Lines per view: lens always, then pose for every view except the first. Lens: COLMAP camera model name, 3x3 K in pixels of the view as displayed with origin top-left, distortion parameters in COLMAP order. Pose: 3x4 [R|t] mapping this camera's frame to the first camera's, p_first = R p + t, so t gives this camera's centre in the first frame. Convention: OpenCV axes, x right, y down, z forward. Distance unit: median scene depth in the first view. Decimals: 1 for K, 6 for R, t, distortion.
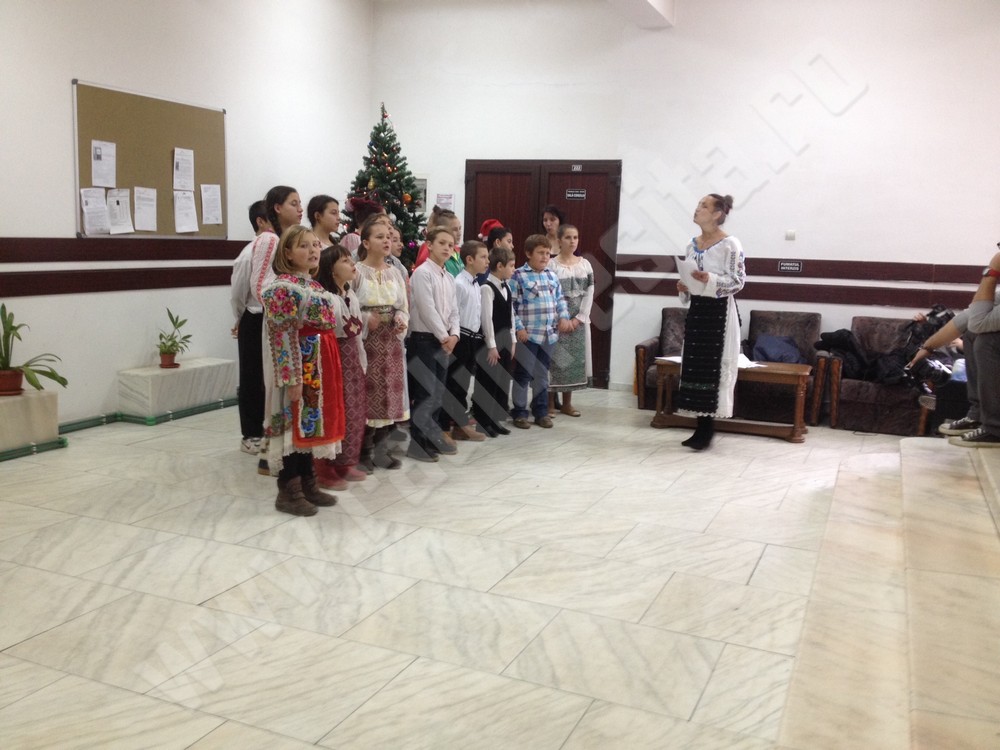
lens RADIAL K [[942.0, 0, 500.0], [0, 942.0, 375.0], [0, 0, 1]] dist [0.166481, -0.337440]
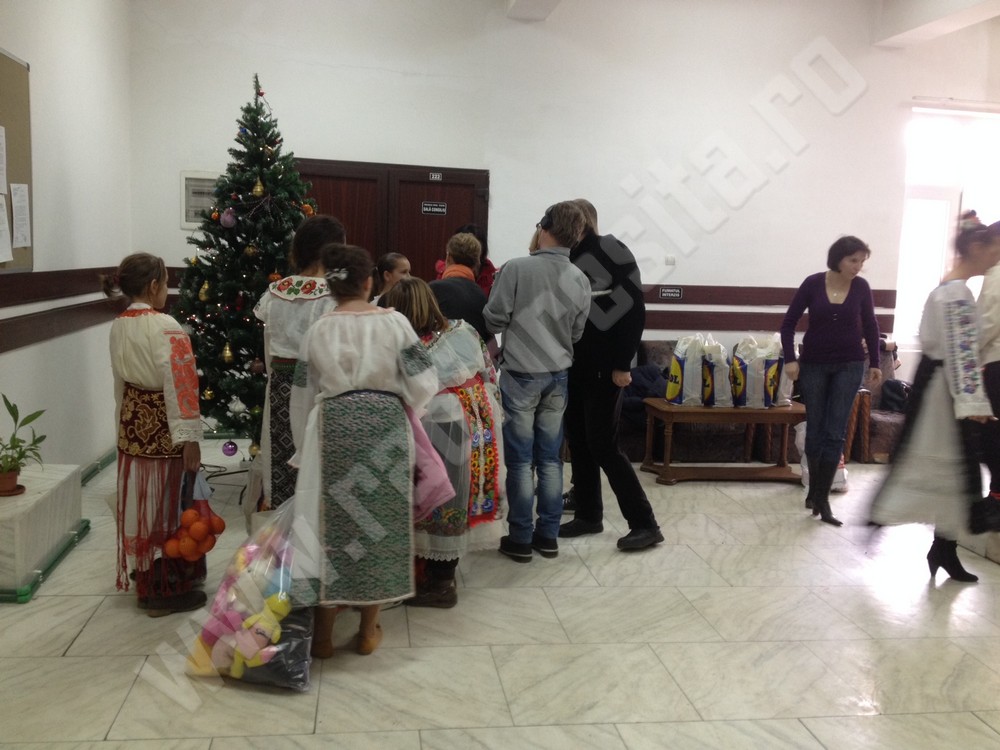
lens RADIAL K [[942.0, 0, 500.0], [0, 942.0, 375.0], [0, 0, 1]] dist [0.166481, -0.337440]
pose [[0.852763, -0.066257, 0.518078, -0.350940], [0.067210, 0.997595, 0.016954, -0.063516], [-0.517956, 0.020362, 0.855165, 0.304765]]
